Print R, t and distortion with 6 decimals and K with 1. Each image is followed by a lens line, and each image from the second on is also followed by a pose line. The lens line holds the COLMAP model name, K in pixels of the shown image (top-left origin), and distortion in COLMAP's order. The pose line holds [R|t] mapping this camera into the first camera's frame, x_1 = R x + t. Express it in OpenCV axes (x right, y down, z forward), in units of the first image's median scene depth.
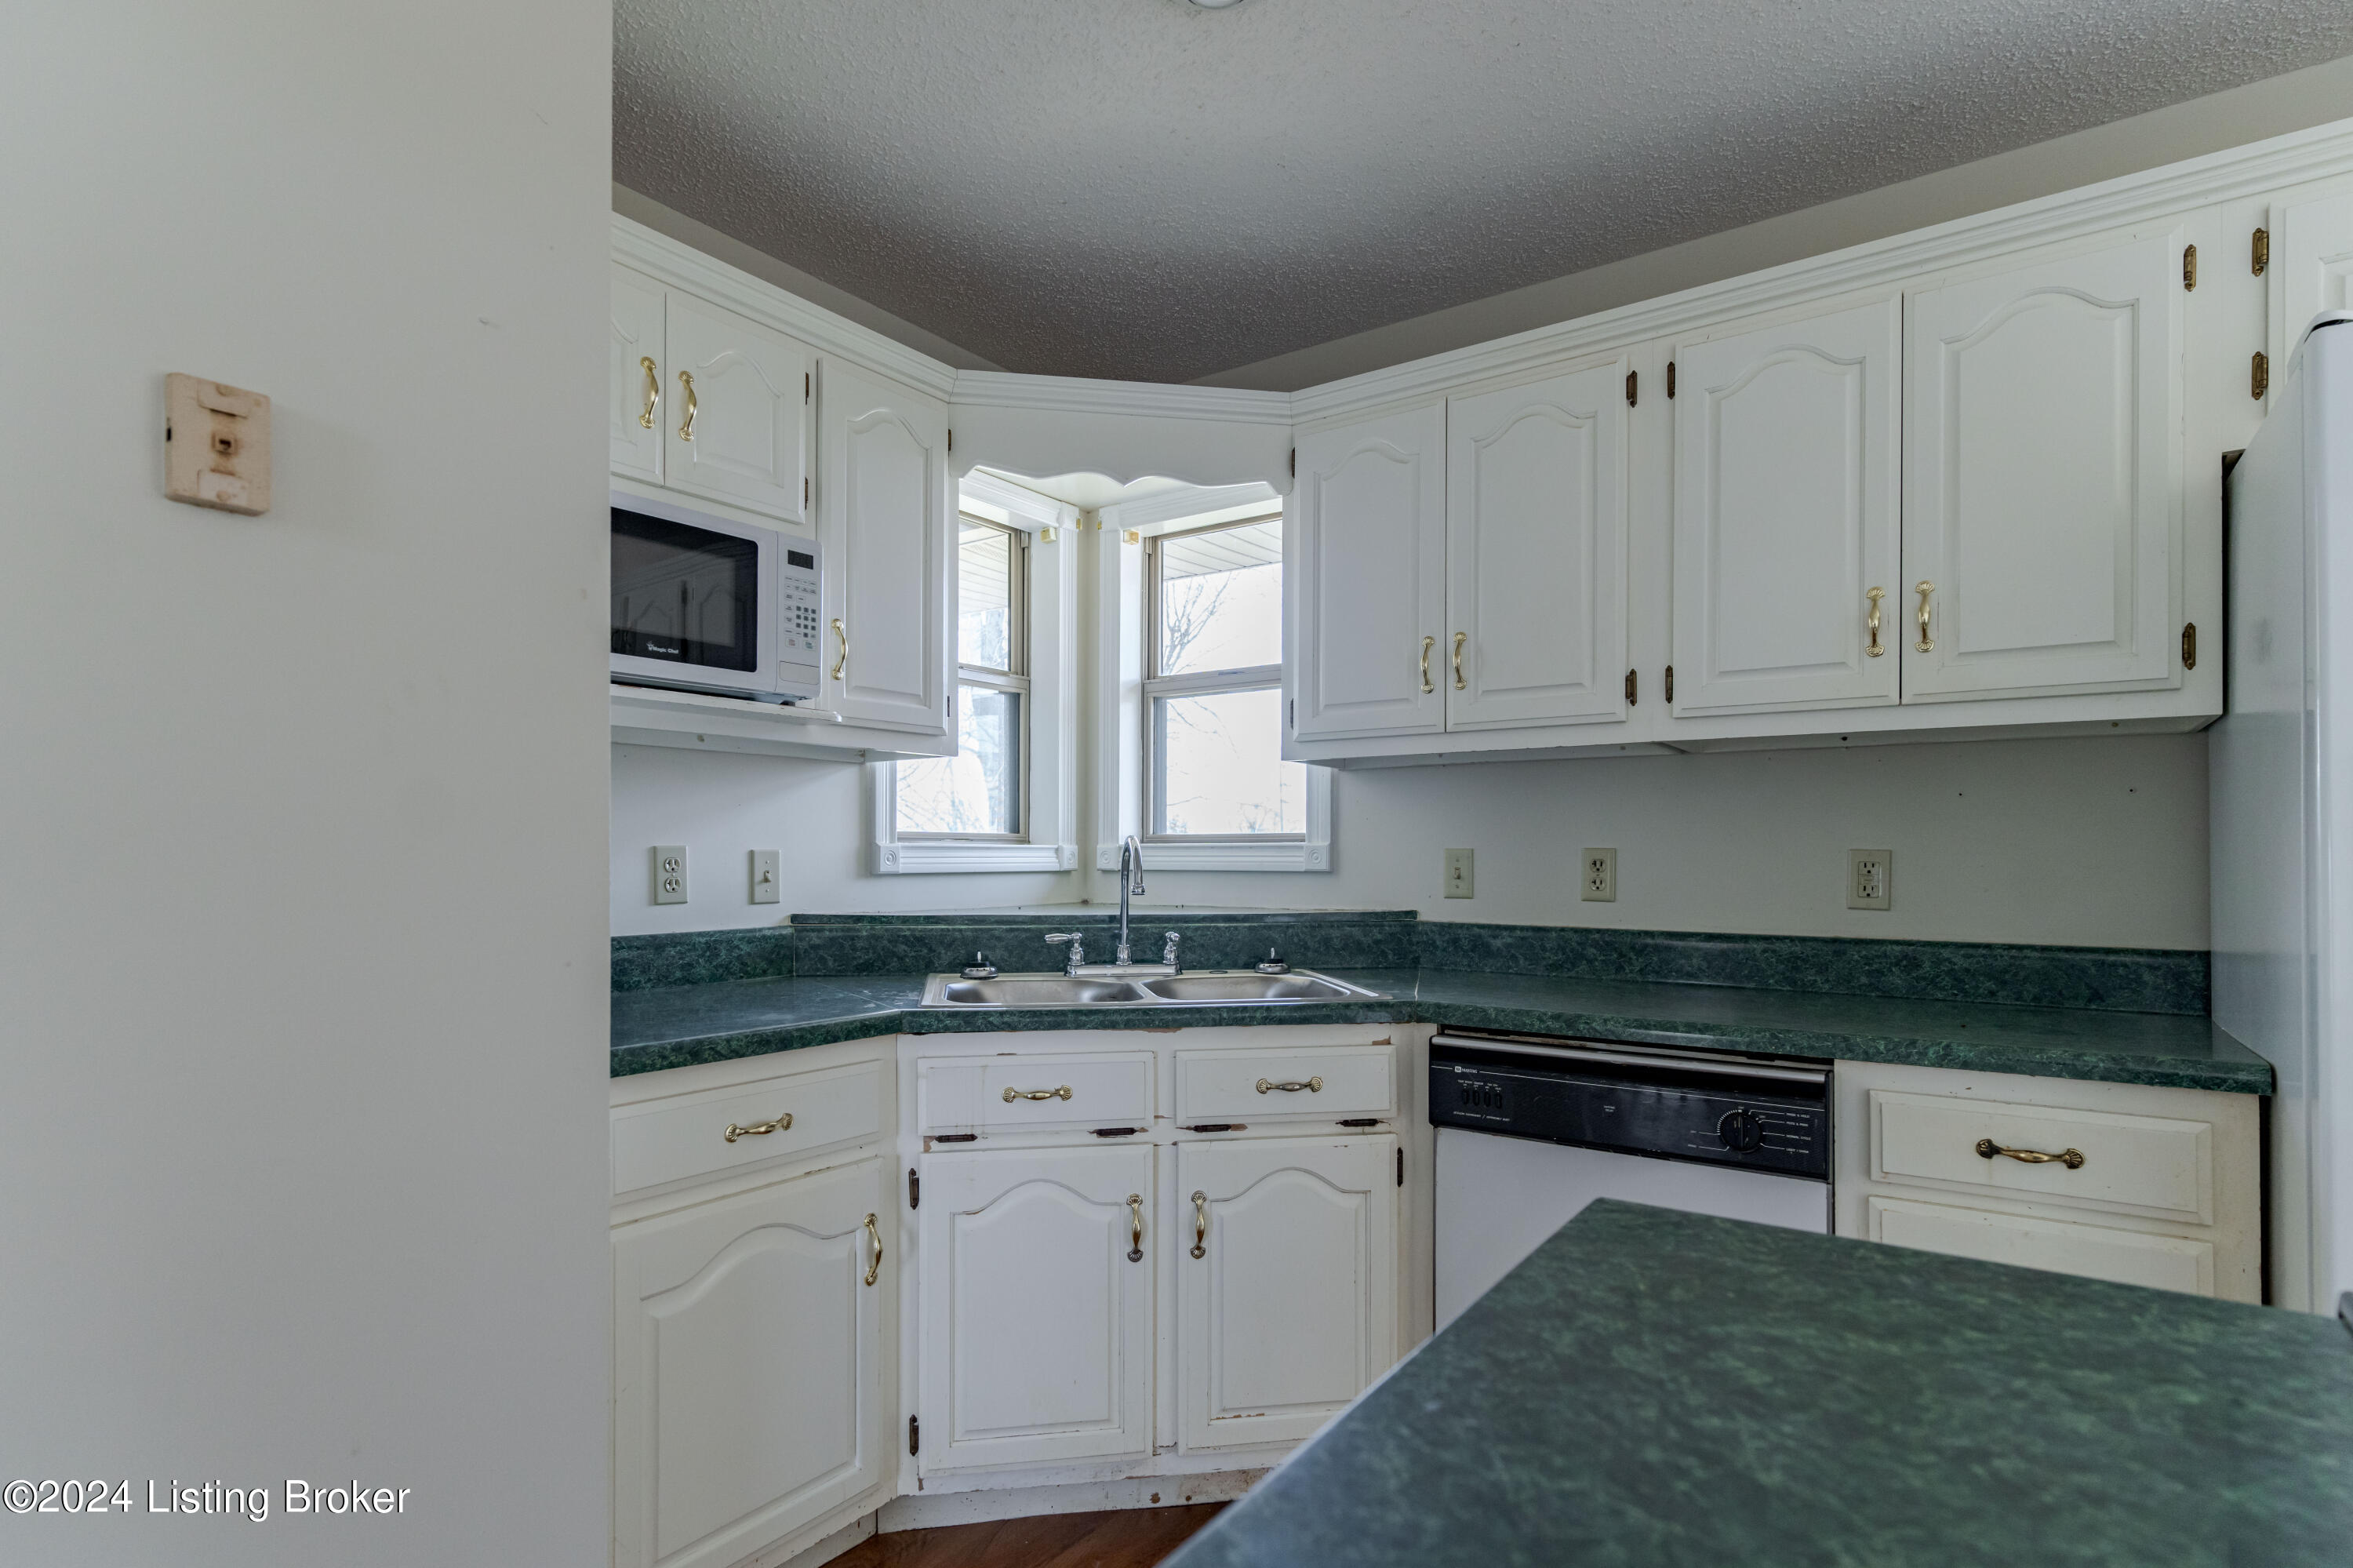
lens RADIAL K [[1200.3, 0, 1177.2], [0, 1200.3, 850.5], [0, 0, 1]] dist [-0.001358, 0.001310]
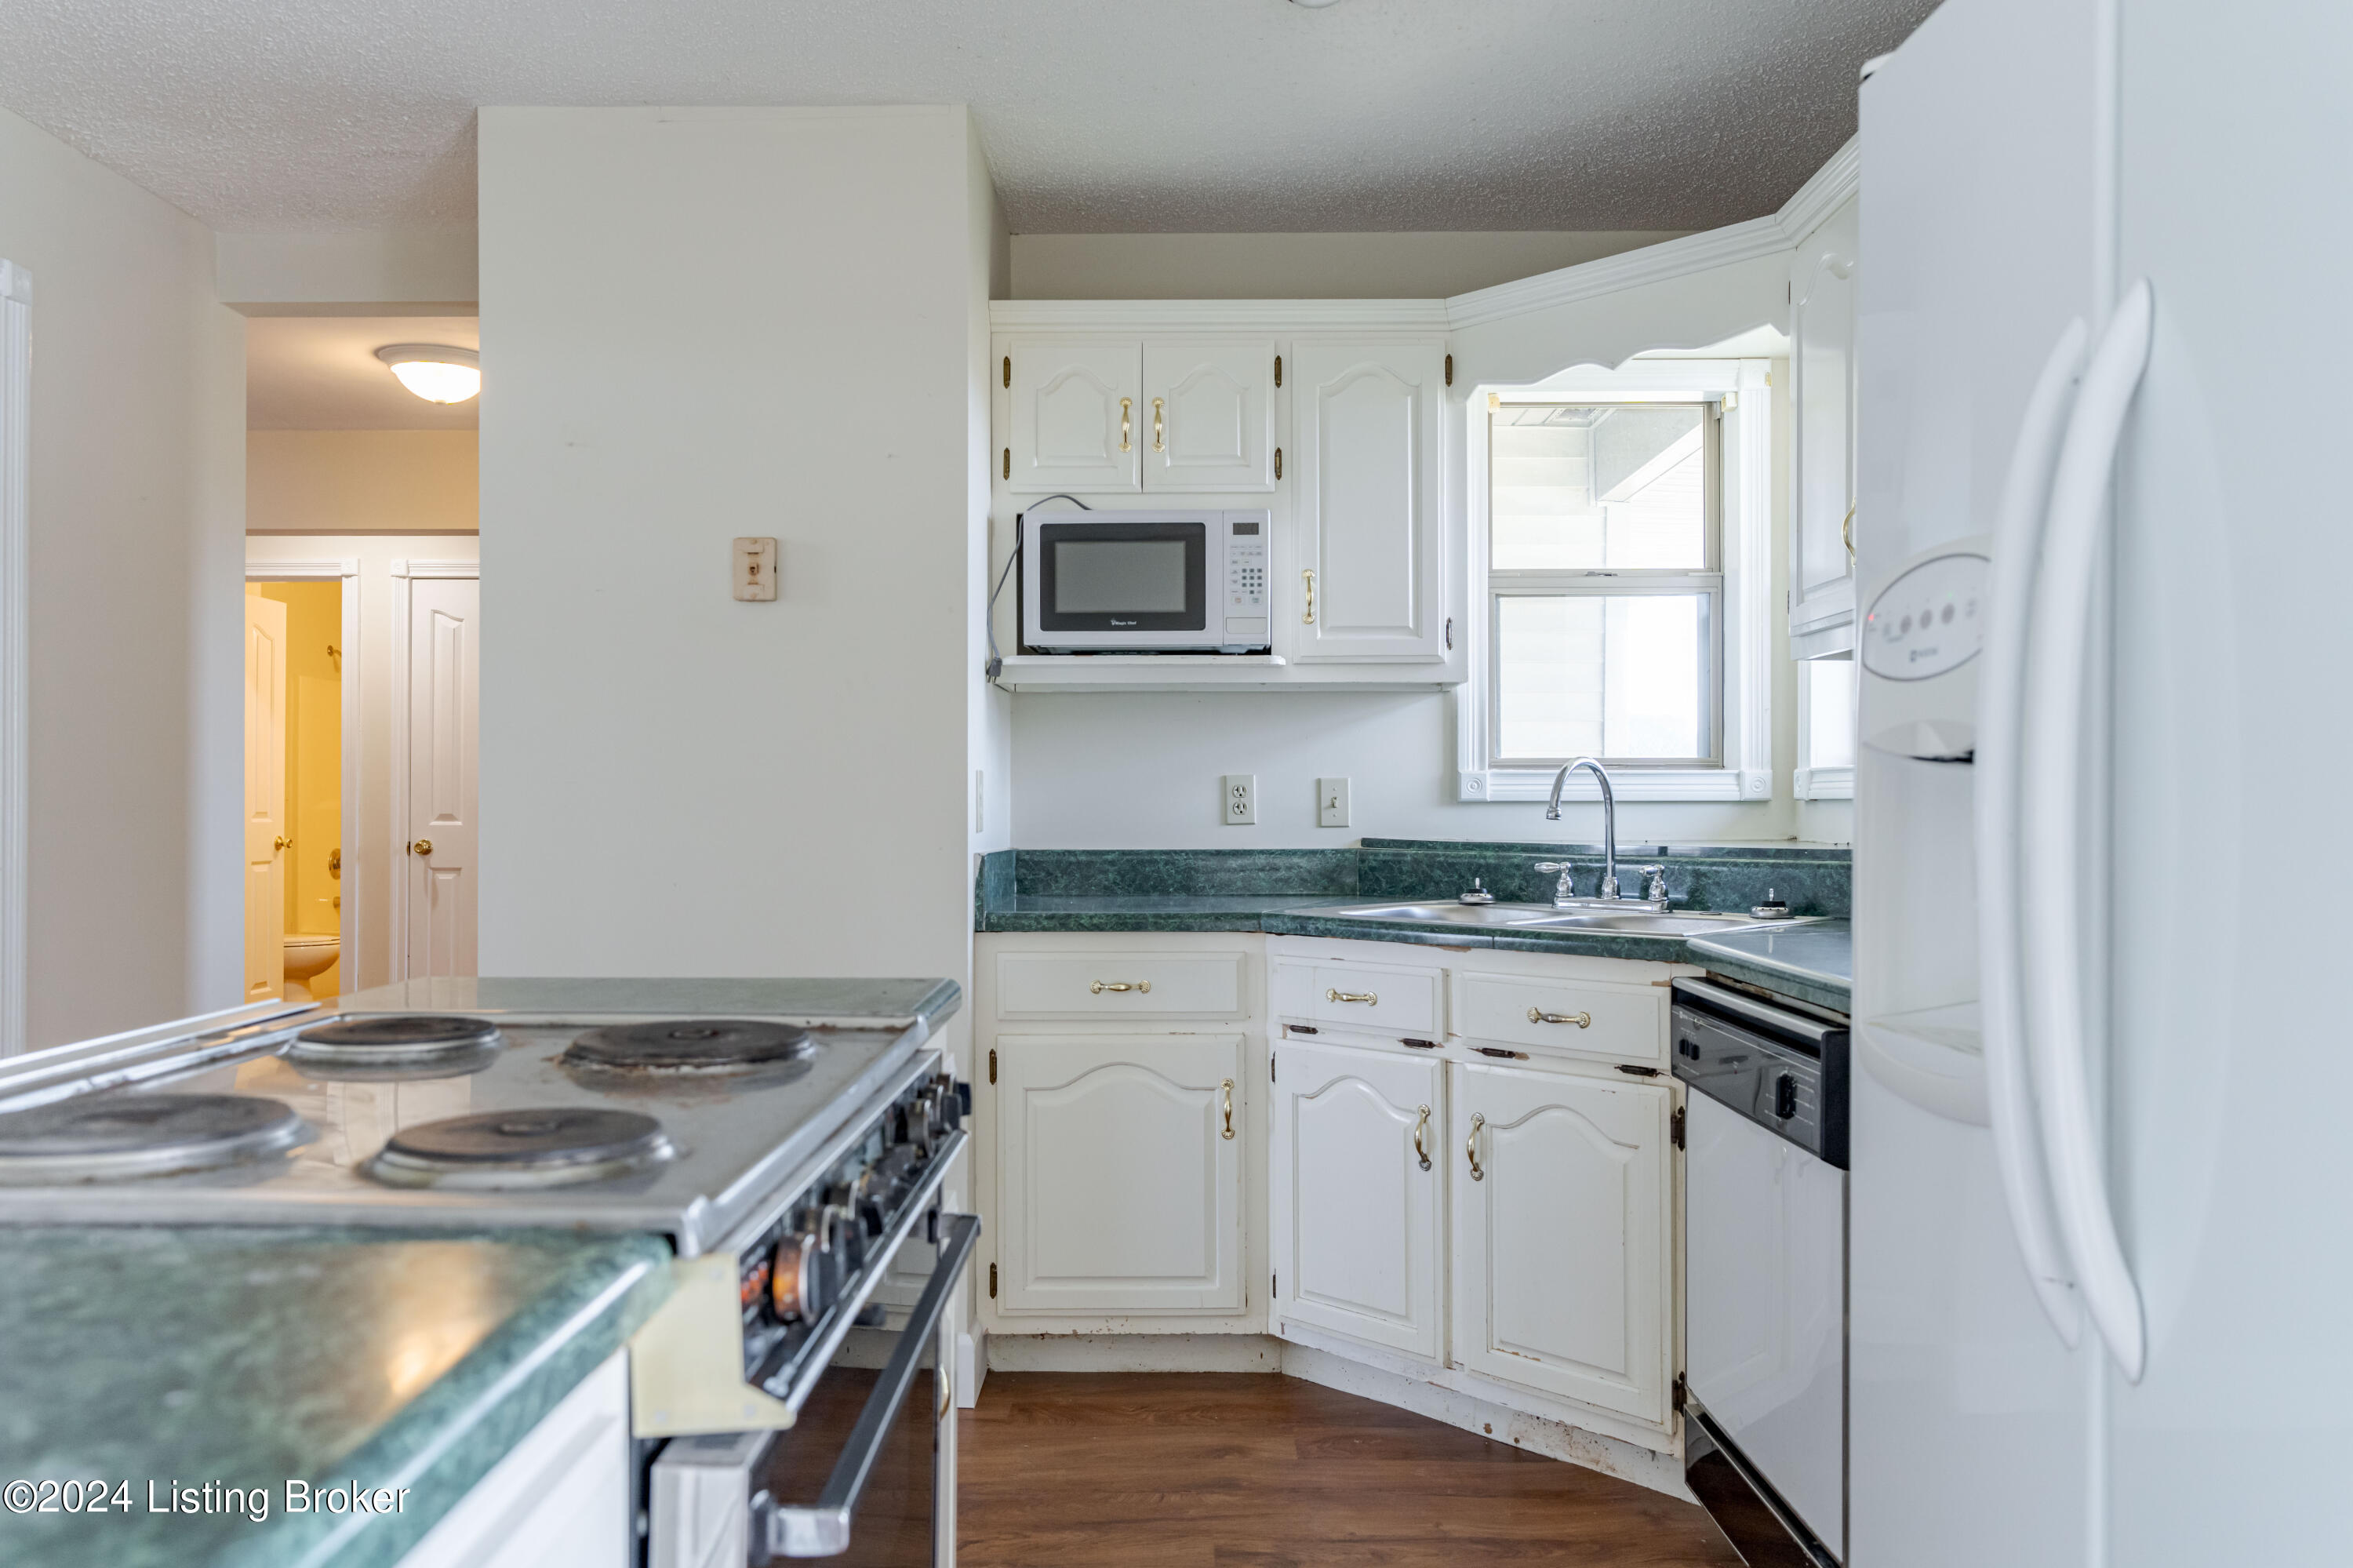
lens RADIAL K [[1710.8, 0, 1136.8], [0, 1710.8, 793.4], [0, 0, 1]] dist [0.009877, 0.003773]
pose [[0.563289, -0.006955, -0.826230, 0.968765], [0.004912, 0.999975, -0.005068, 0.023564], [0.826245, -0.001204, 0.563310, -0.030129]]
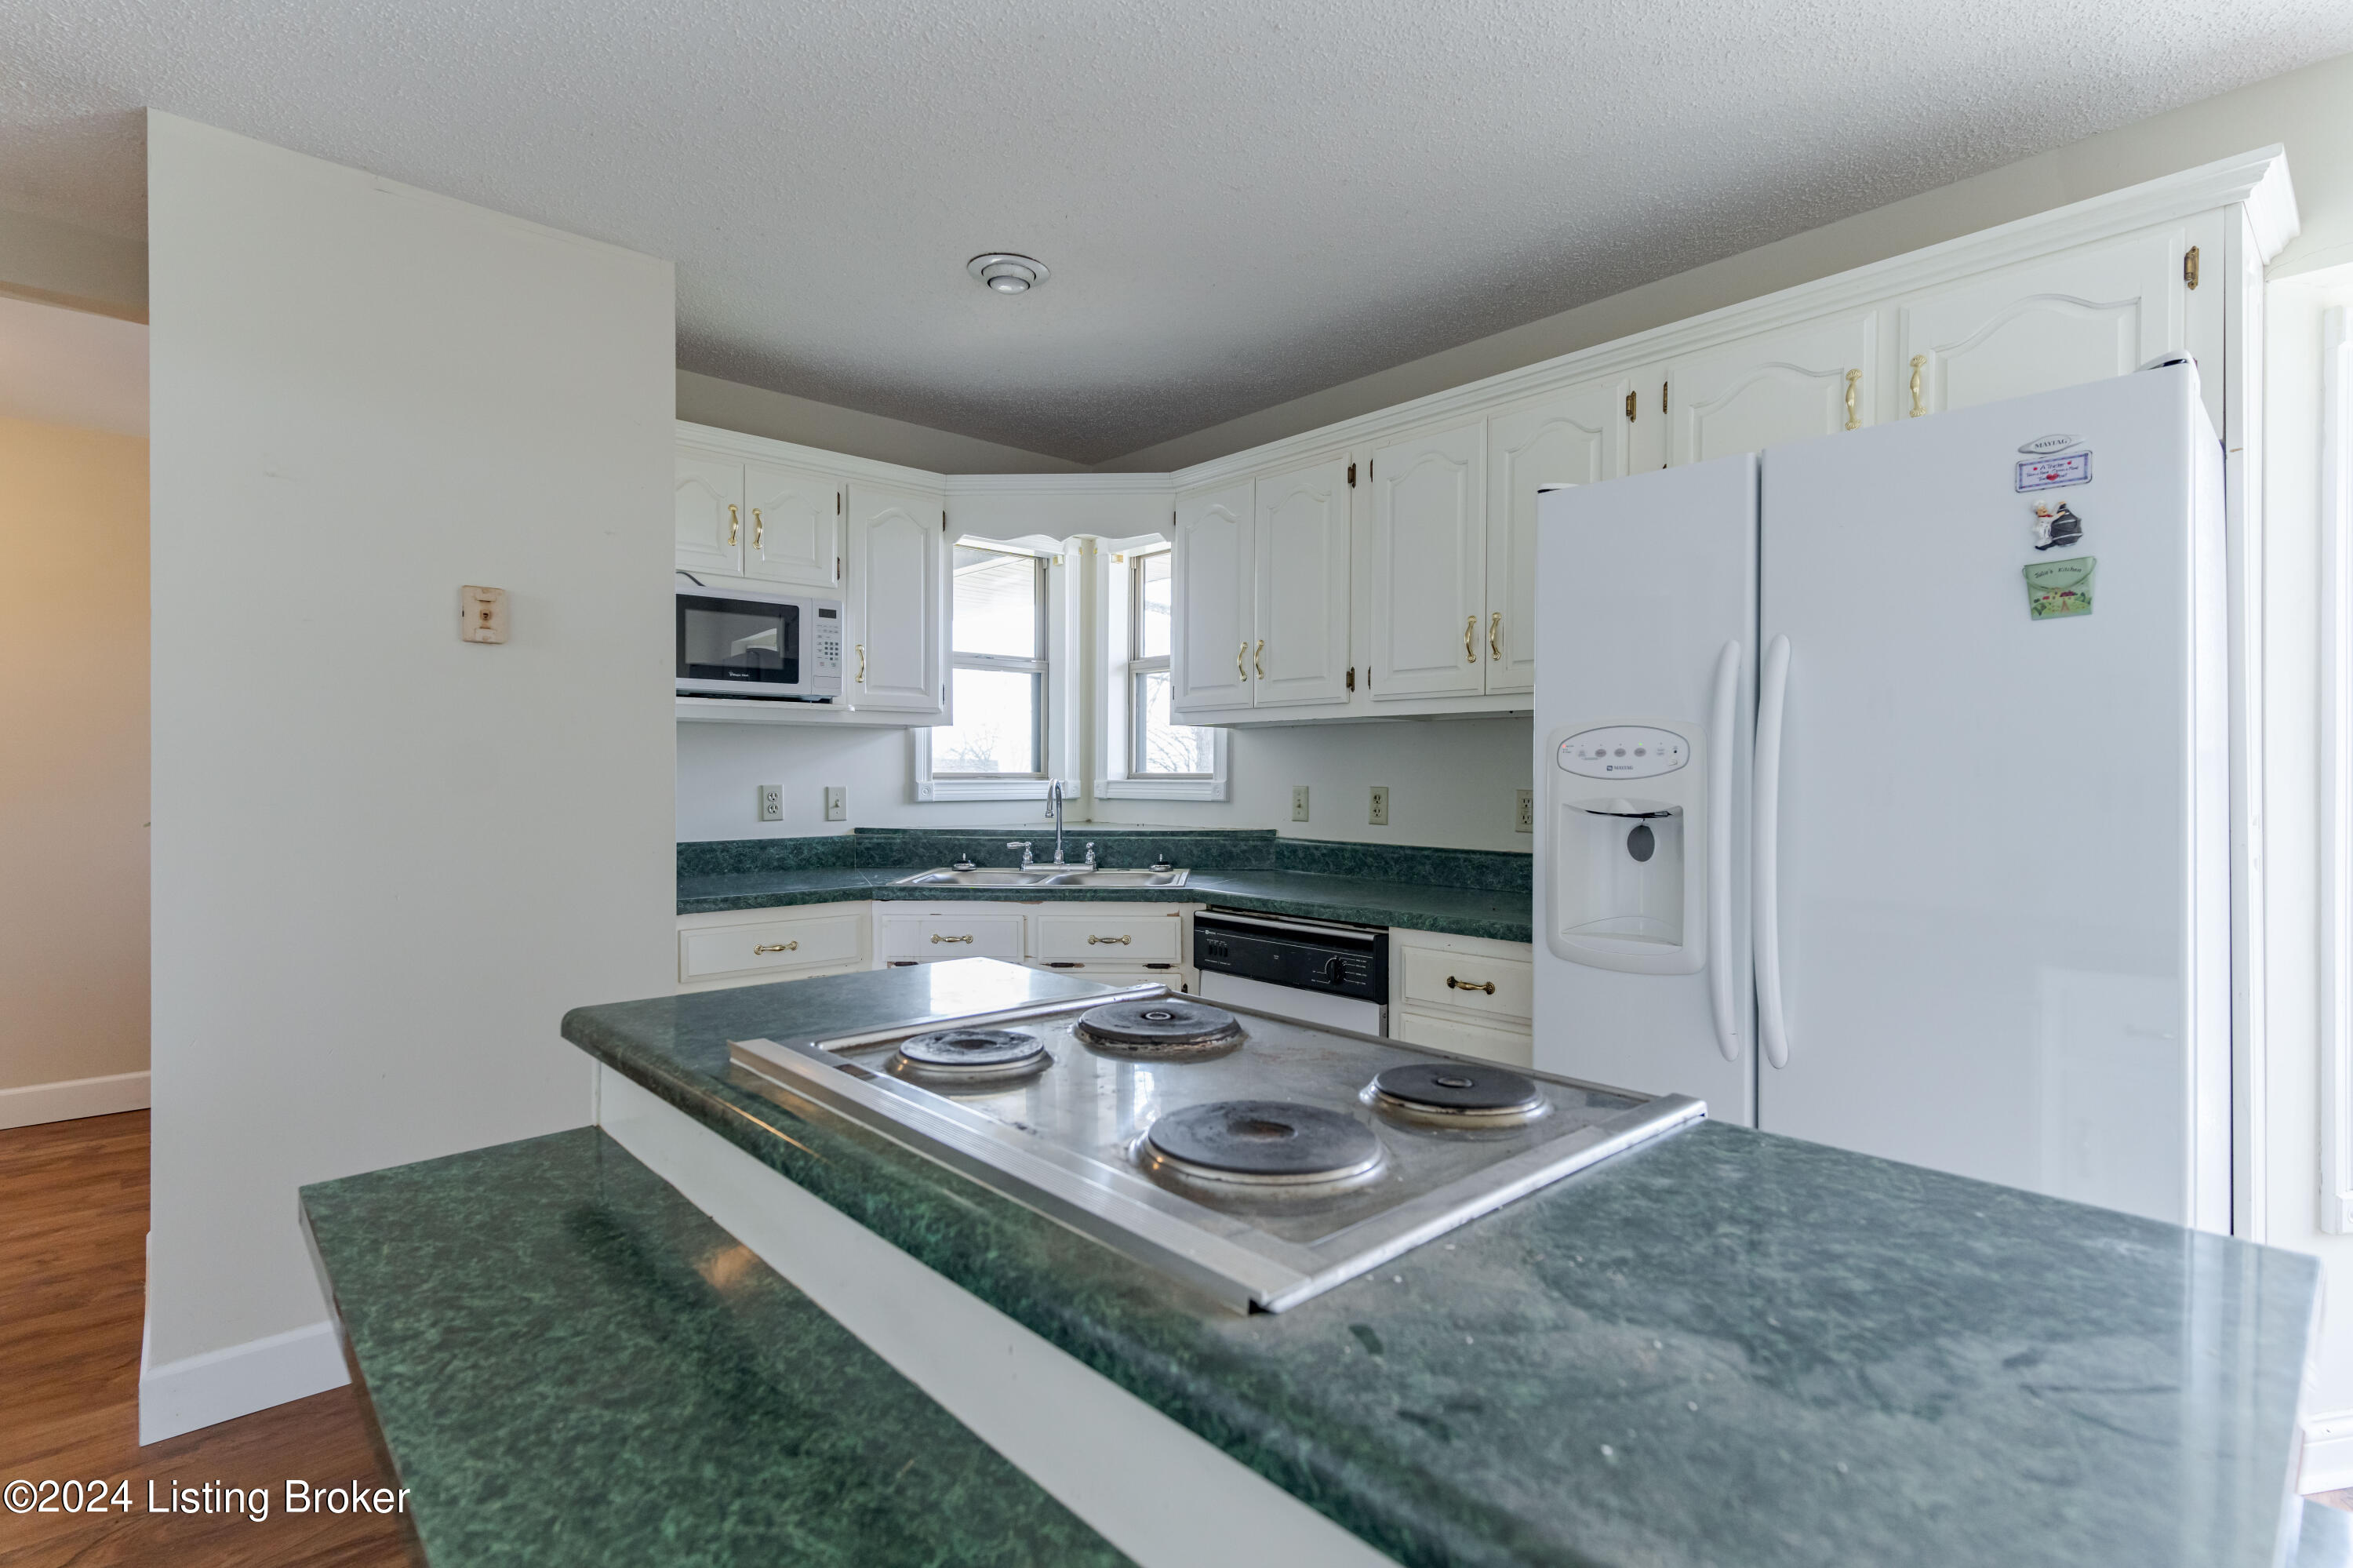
lens RADIAL K [[1141.6, 0, 1182.8], [0, 1141.6, 780.3], [0, 0, 1]] dist [0.003602, 0.001441]
pose [[0.976575, 0.001556, -0.215173, 0.484240], [0.000479, 0.999956, 0.009405, -0.026046], [0.215178, -0.009288, 0.976531, -0.417034]]
